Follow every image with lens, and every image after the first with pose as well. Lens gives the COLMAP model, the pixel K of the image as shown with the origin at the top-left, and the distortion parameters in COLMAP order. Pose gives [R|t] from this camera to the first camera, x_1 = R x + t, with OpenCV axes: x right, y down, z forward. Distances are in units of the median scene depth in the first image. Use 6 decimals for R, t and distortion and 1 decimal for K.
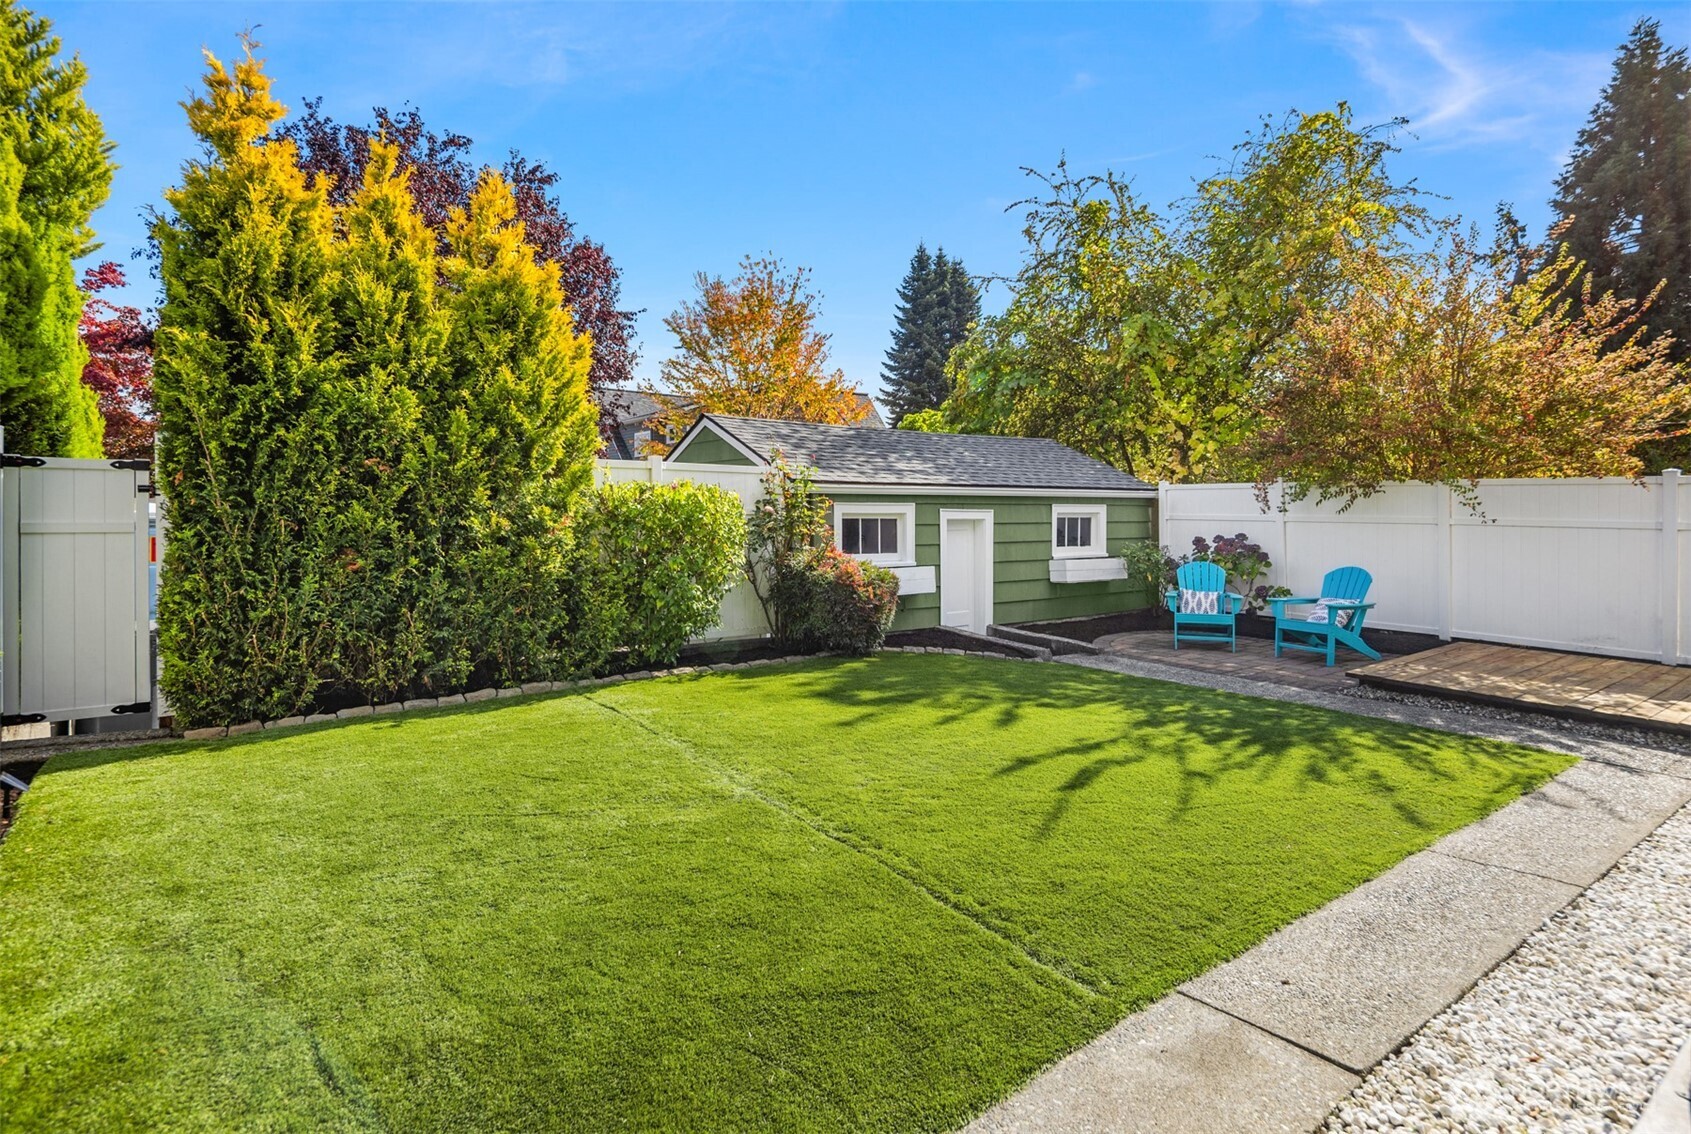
lens RADIAL K [[839.9, 0, 852.0], [0, 839.9, 570.7], [0, 0, 1]] dist [-0.000338, 0.000120]
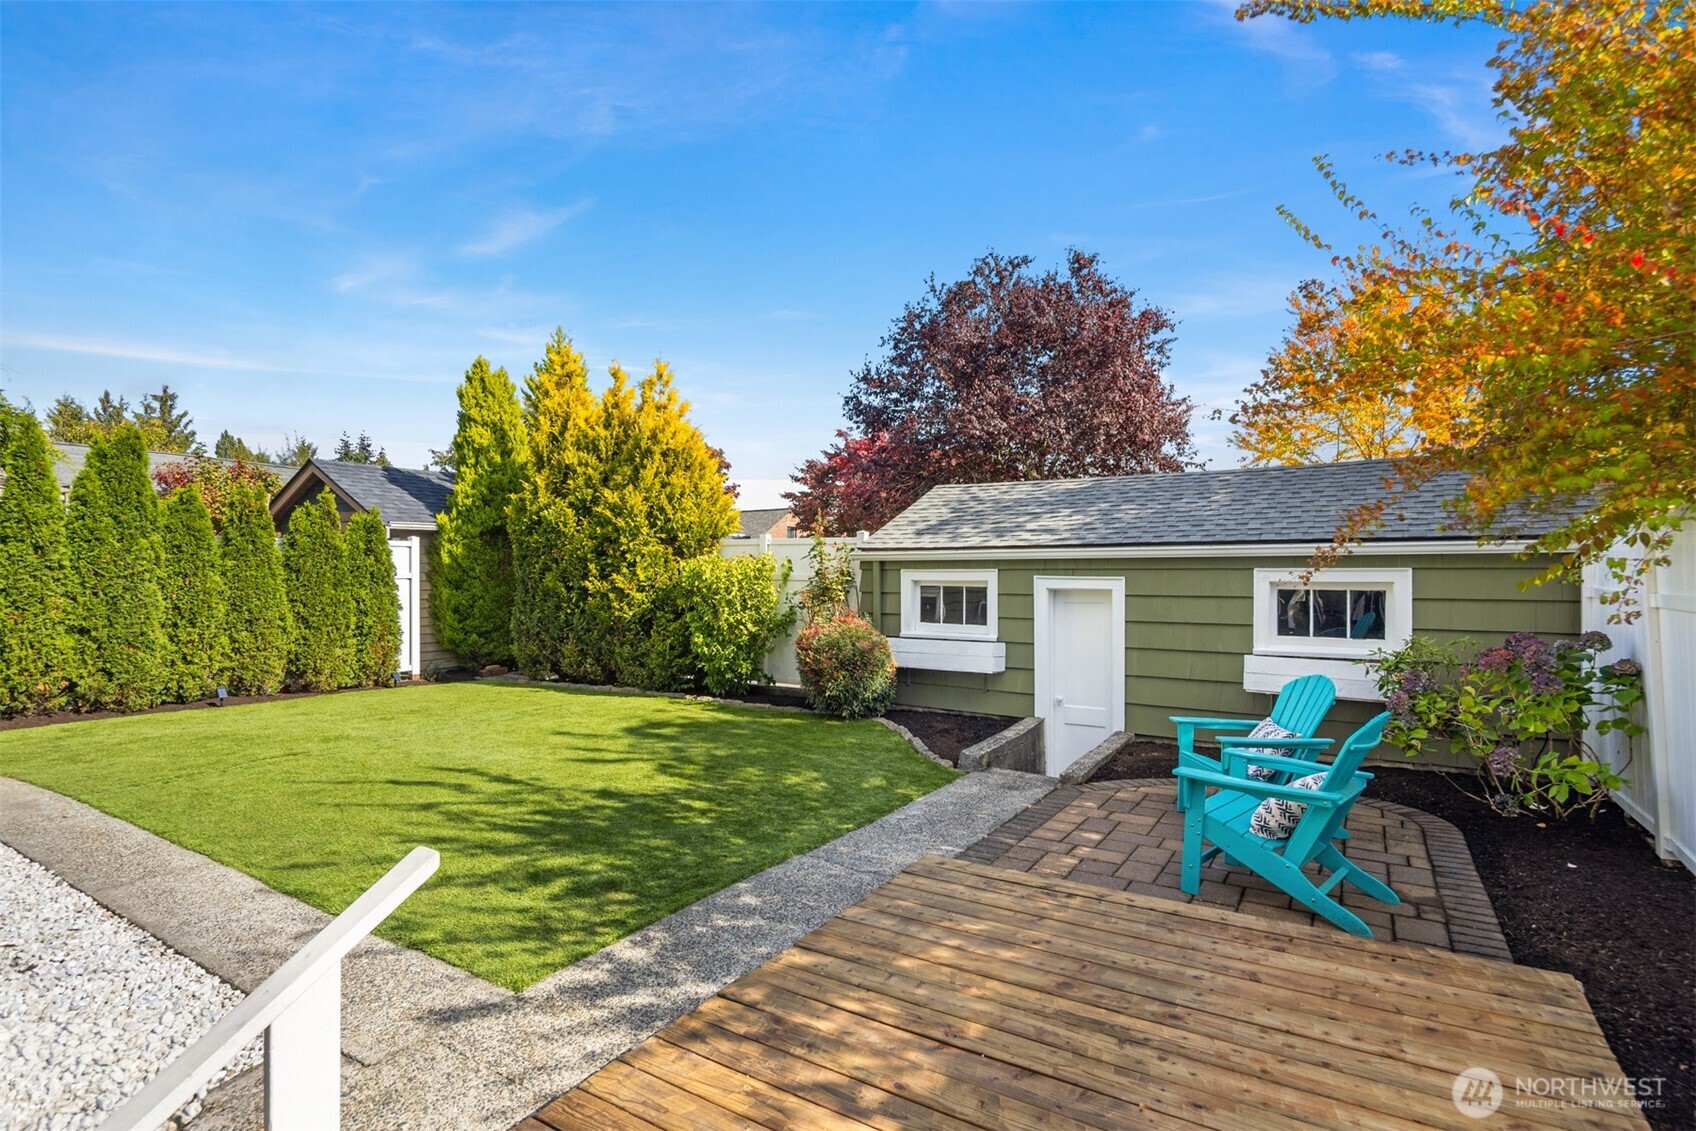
lens RADIAL K [[842.4, 0, 854.6], [0, 842.4, 569.2], [0, 0, 1]] dist [-0.000338, 0.000120]
pose [[0.366334, -0.006489, -0.930461, 0.772446], [-0.069205, 0.997016, -0.034200, -0.037398], [0.927906, 0.076921, 0.364792, 0.506275]]
